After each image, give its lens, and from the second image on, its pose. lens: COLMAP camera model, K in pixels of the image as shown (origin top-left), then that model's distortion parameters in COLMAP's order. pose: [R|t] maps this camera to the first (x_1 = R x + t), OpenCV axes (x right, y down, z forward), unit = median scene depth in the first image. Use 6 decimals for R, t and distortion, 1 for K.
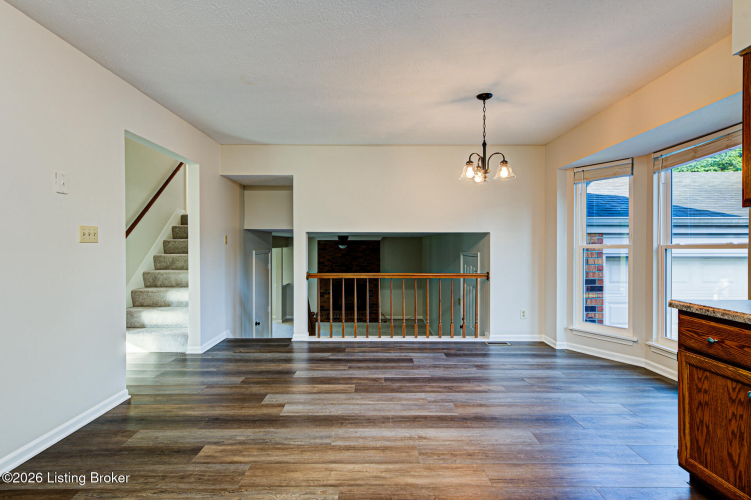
lens RADIAL K [[374.3, 0, 376.2], [0, 374.3, 249.6], [0, 0, 1]] dist [0.008112, 0.001471]
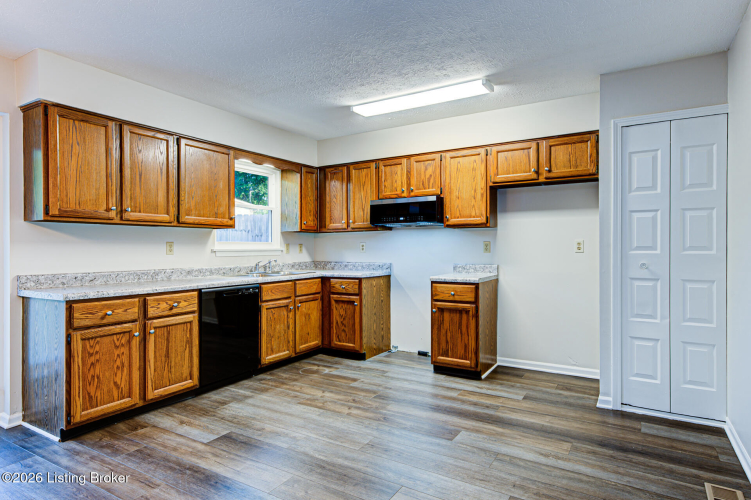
lens RADIAL K [[432.7, 0, 373.1], [0, 432.7, 249.6], [0, 0, 1]] dist [0.013322, 0.002019]
pose [[-0.850934, -0.003368, 0.525262, -0.839919], [-0.000355, 0.999983, 0.005838, -0.017000], [-0.525272, 0.004781, -0.850921, 1.809483]]
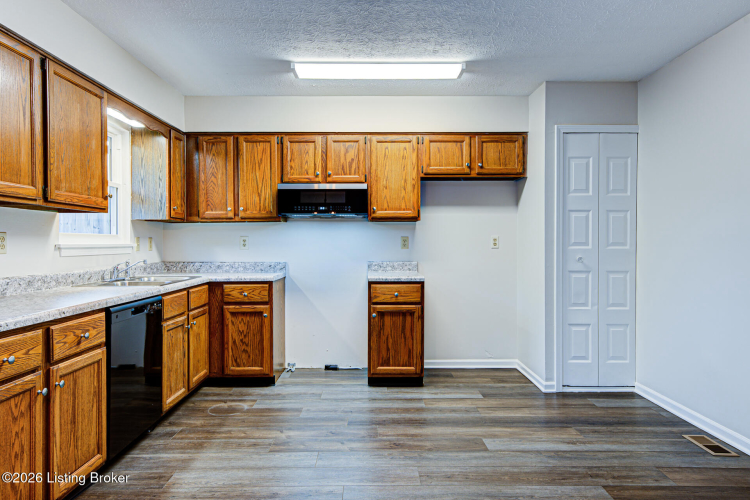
lens RADIAL K [[496.7, 0, 374.1], [0, 496.7, 249.9], [0, 0, 1]] dist [0.015685, 0.005324]
pose [[-0.999941, -0.002657, -0.010546, 0.109129], [-0.002785, 0.999923, 0.012111, -0.010862], [0.010513, 0.012140, -0.999871, 1.985463]]
